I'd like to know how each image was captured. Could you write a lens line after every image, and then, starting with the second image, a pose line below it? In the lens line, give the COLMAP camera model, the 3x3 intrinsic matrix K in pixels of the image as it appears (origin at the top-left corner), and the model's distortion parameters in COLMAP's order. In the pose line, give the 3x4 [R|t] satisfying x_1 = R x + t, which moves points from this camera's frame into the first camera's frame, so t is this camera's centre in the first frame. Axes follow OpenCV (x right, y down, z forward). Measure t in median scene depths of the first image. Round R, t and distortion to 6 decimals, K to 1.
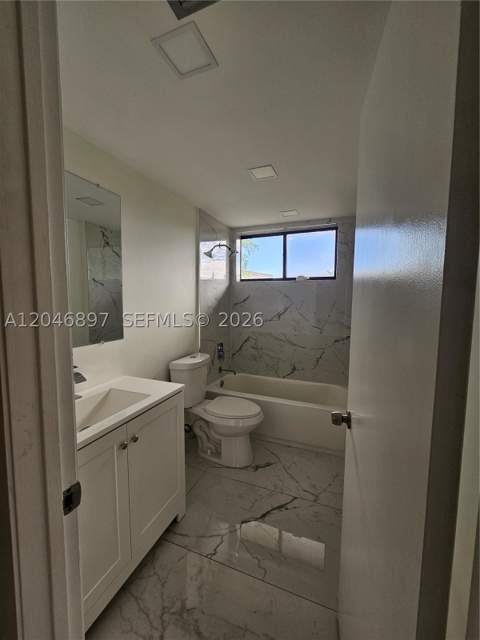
lens RADIAL K [[261.6, 0, 240.0], [0, 261.6, 320.0], [0, 0, 1]] dist [-0.002711, -0.000172]
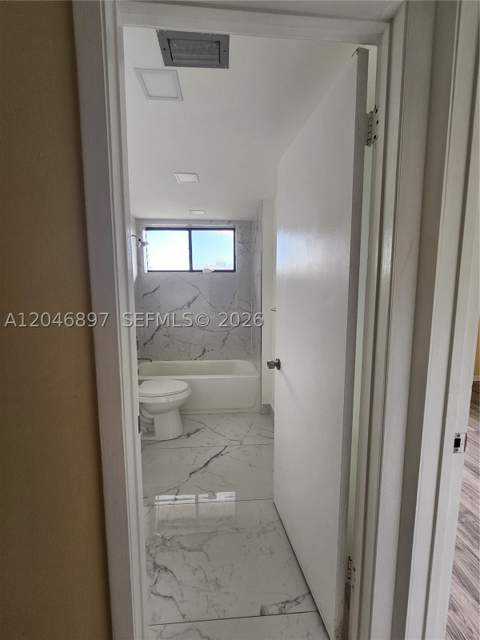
lens RADIAL K [[261.6, 0, 240.0], [0, 261.6, 320.0], [0, 0, 1]] dist [-0.002711, -0.000172]
pose [[0.900195, -0.056340, 0.431827, -0.146252], [0.044771, 0.998315, 0.036918, 0.019928], [-0.433179, -0.013900, 0.901201, -0.093993]]
